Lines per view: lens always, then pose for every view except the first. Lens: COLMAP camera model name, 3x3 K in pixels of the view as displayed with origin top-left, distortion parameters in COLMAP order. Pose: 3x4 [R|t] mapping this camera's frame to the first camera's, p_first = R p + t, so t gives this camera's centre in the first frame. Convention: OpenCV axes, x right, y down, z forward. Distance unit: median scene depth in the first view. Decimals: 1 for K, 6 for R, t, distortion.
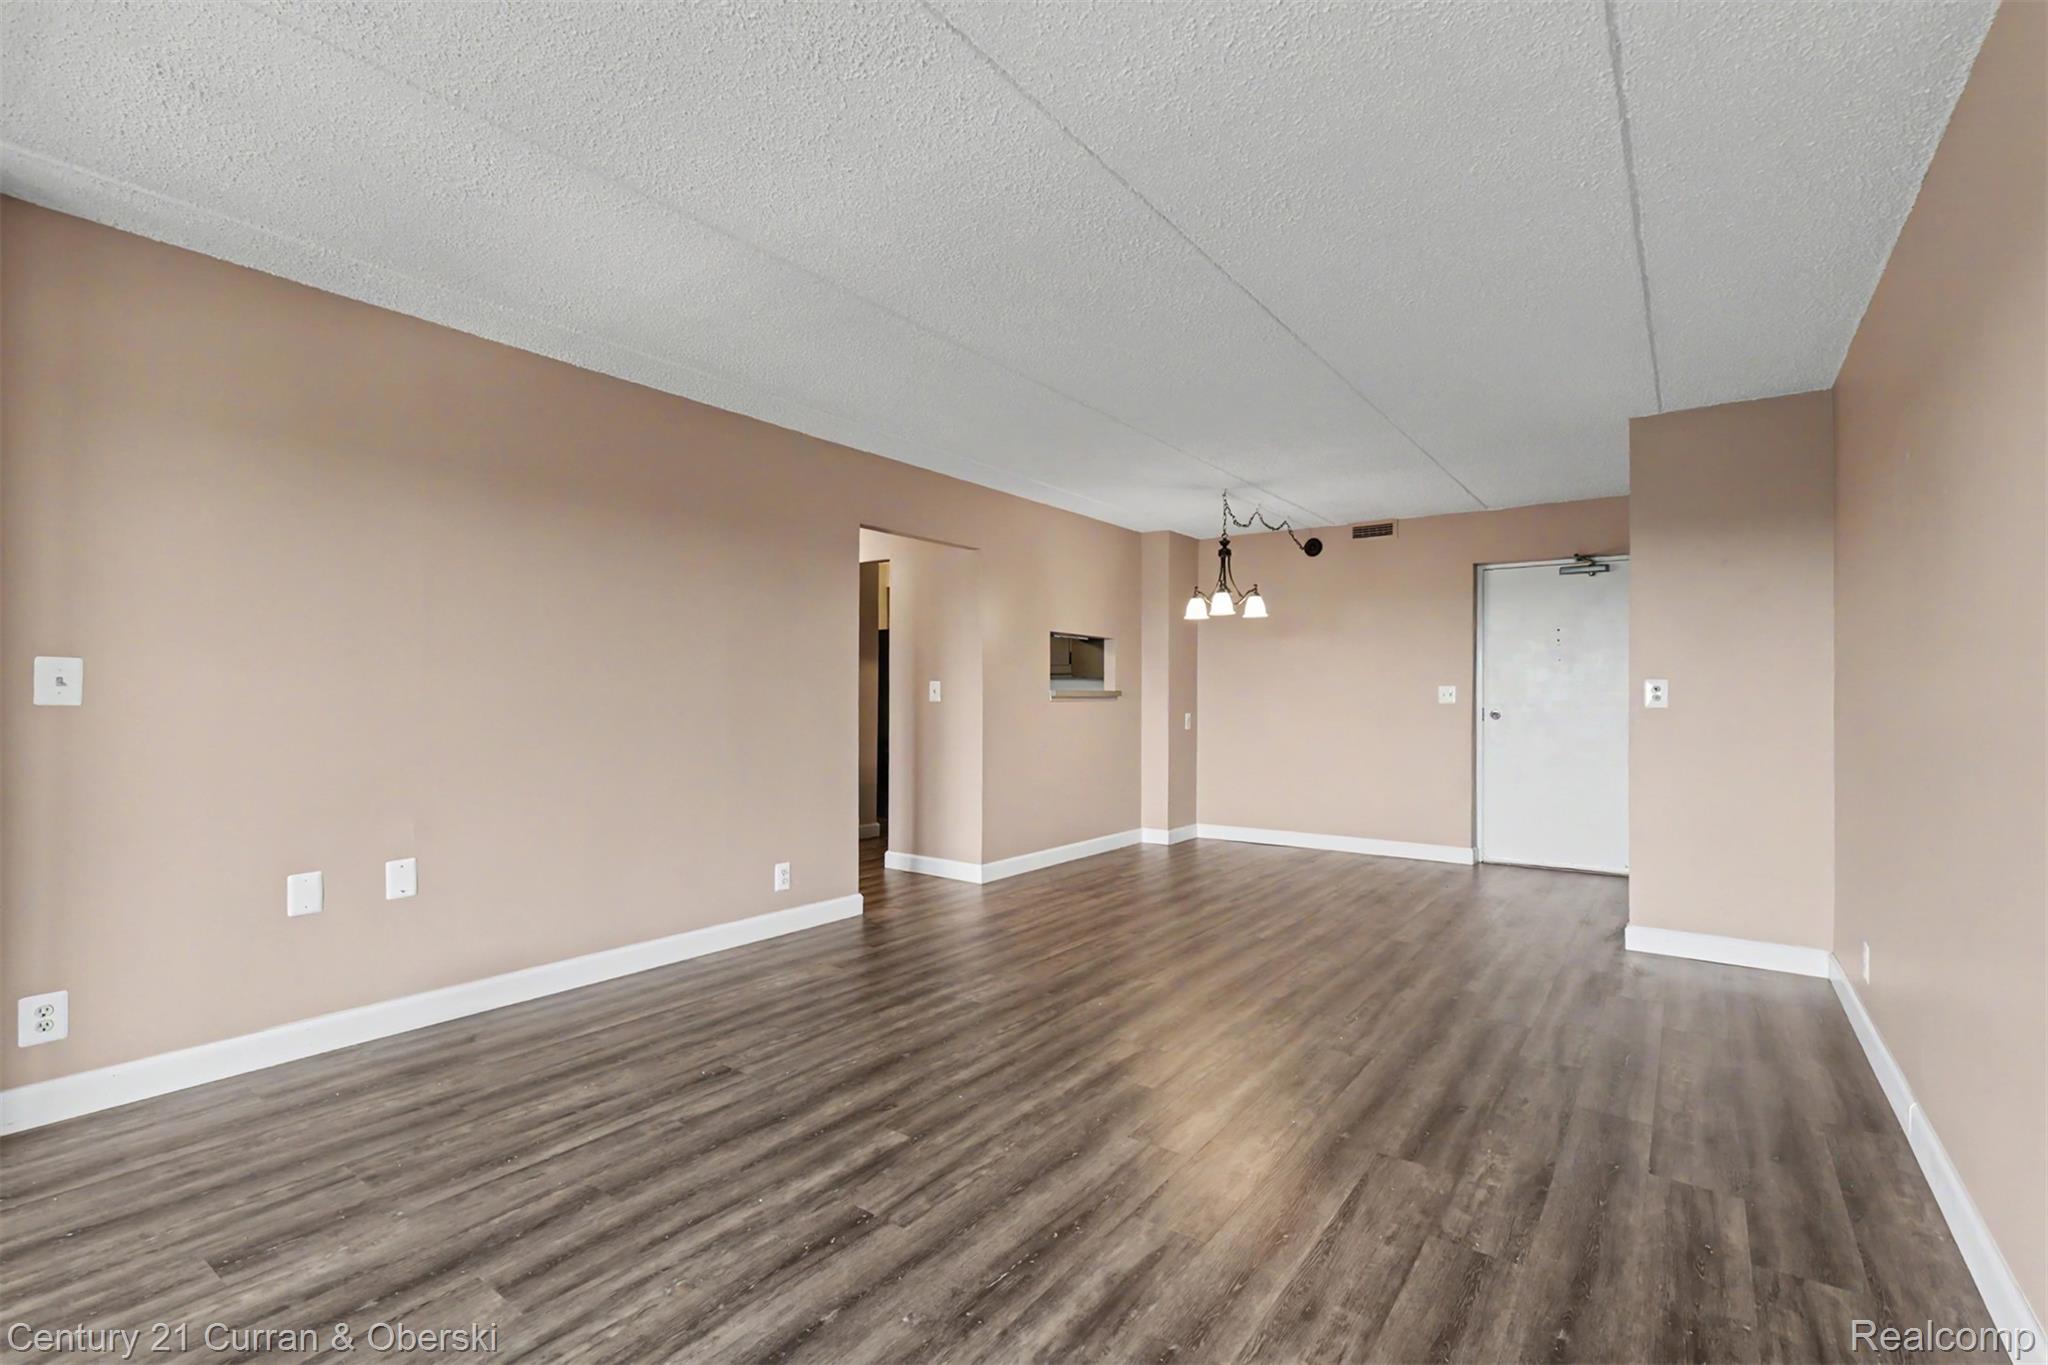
lens RADIAL K [[909.8, 0, 1036.5], [0, 909.8, 687.6], [0, 0, 1]] dist [0.002325, -0.000302]
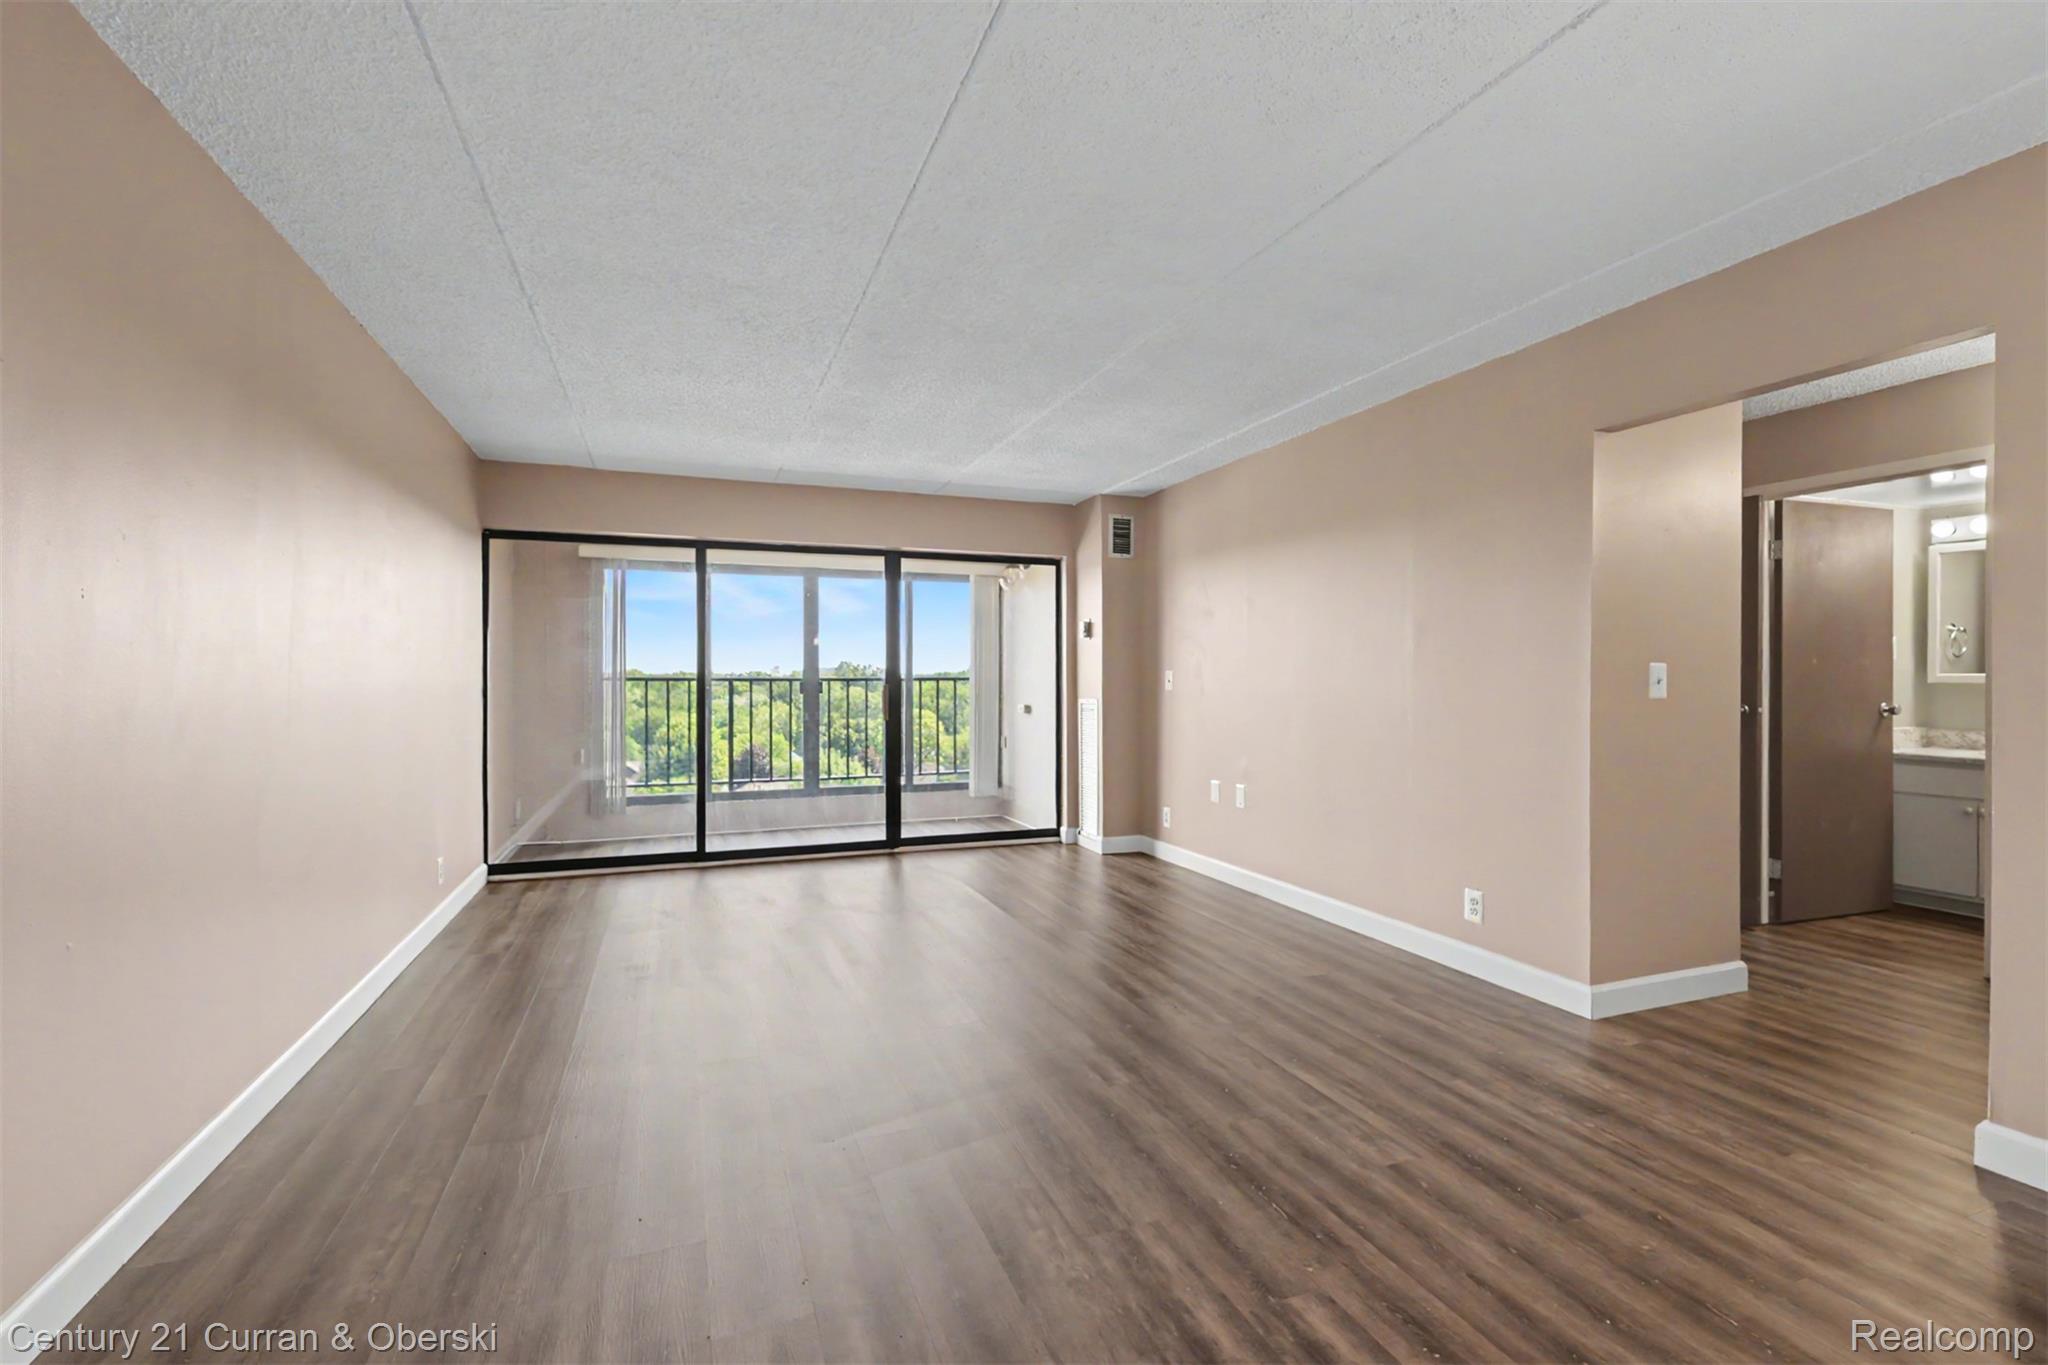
lens RADIAL K [[909.8, 0, 1031.9], [0, 909.8, 685.1], [0, 0, 1]] dist [0.002325, -0.000302]
pose [[-0.546127, 0.000361, -0.837702, 0.481847], [0.005280, 0.999982, -0.003011, 0.005021], [0.837686, -0.006068, -0.546119, 0.843841]]
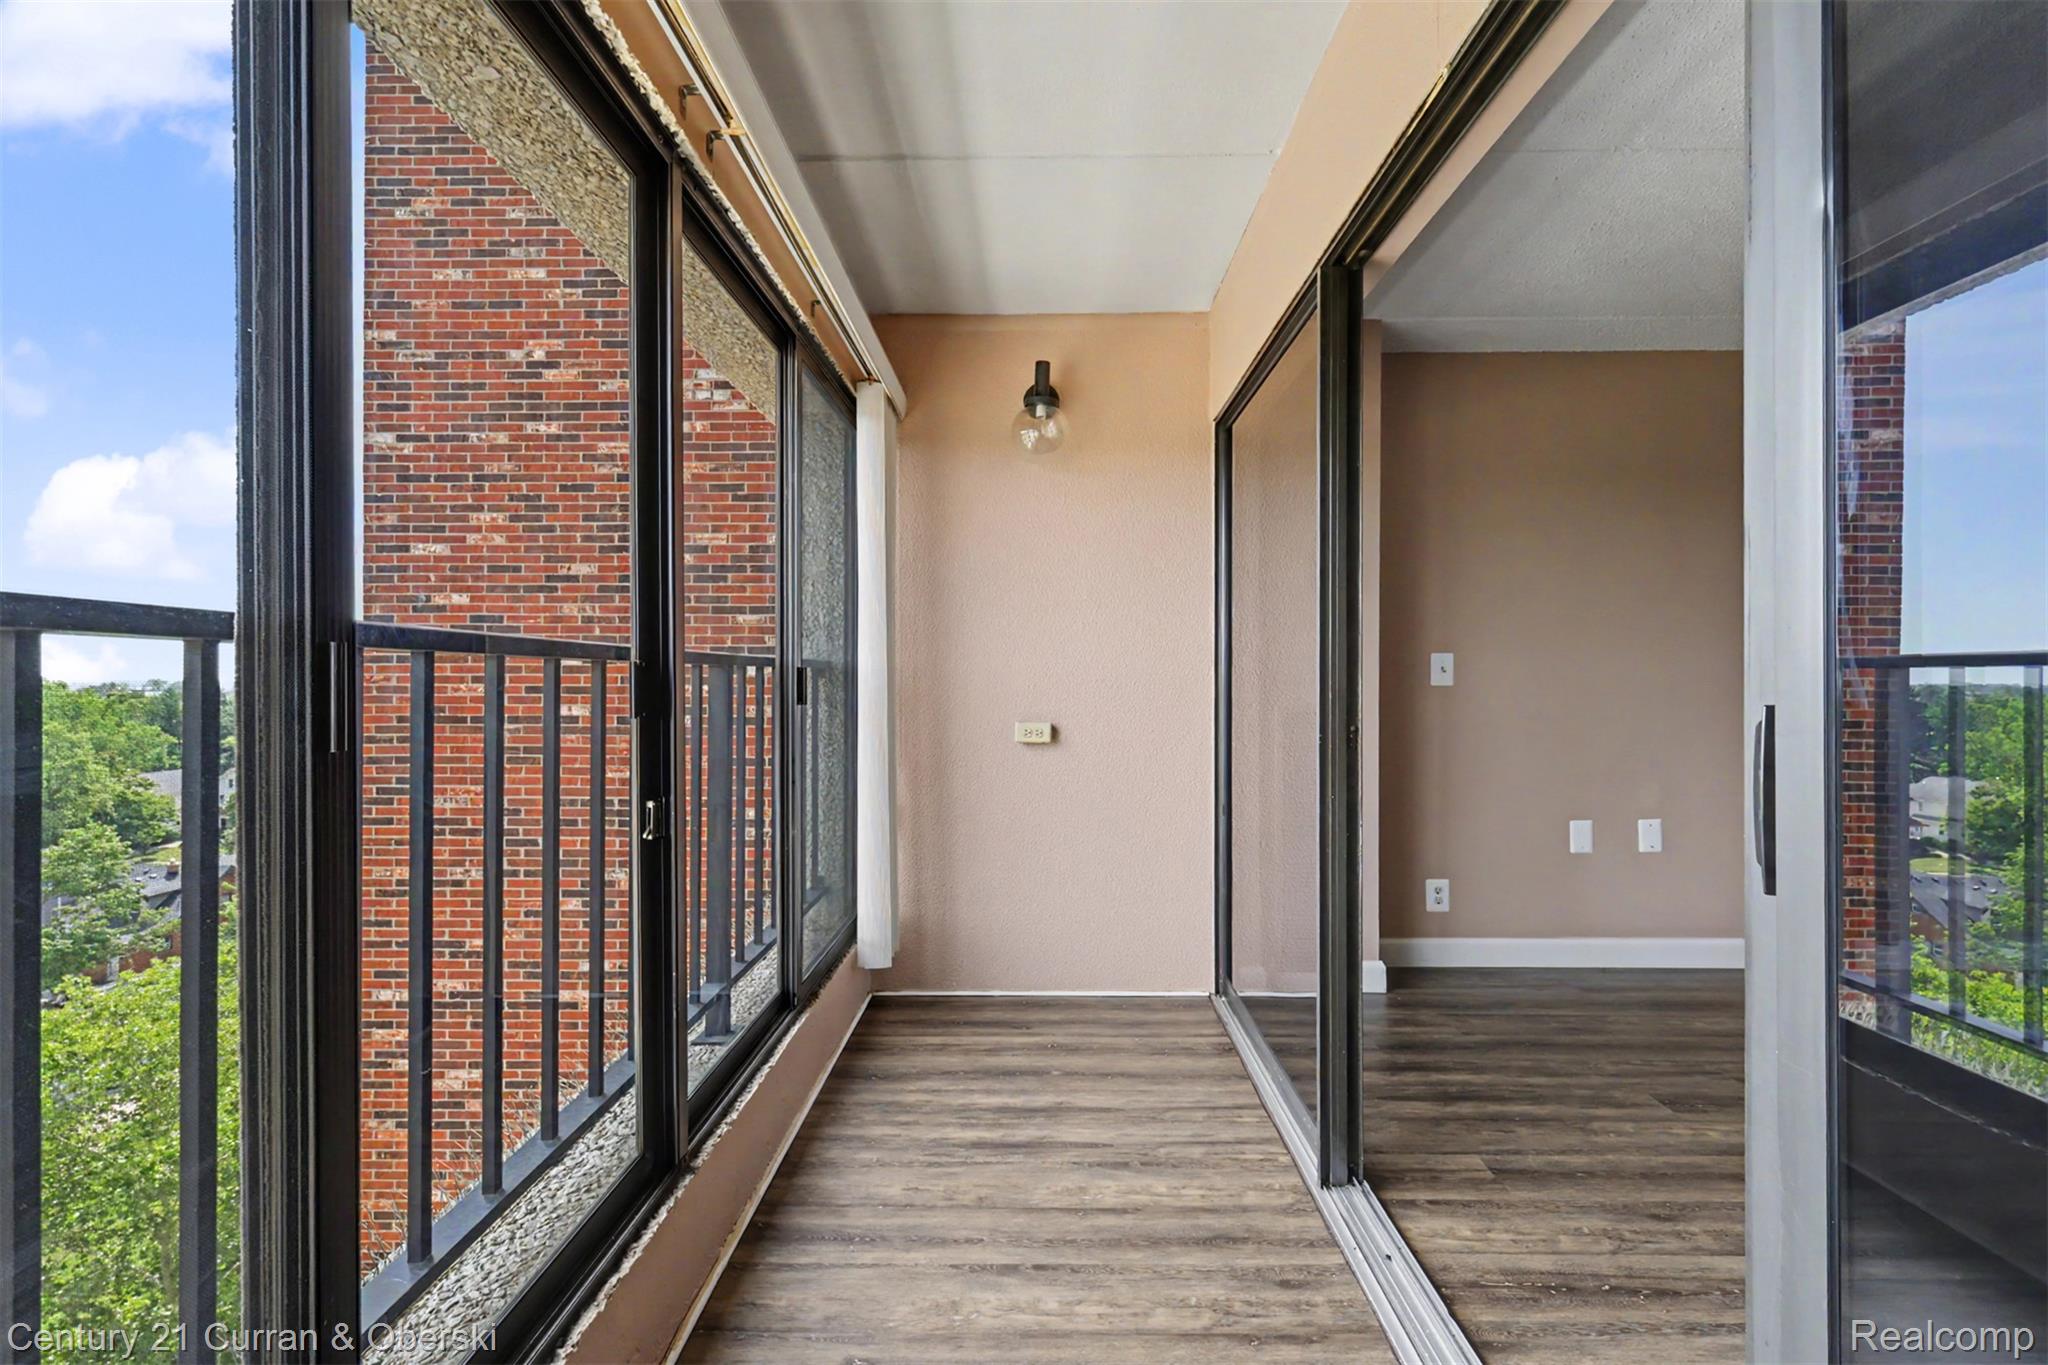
lens RADIAL K [[903.2, 0, 1038.3], [0, 903.2, 683.0], [0, 0, 1]] dist [0.007439, -0.000924]
pose [[0.575399, -0.001210, -0.817872, -0.104014], [0.007965, 0.999960, 0.004124, 0.001428], [0.817834, -0.008887, 0.575385, -0.160180]]
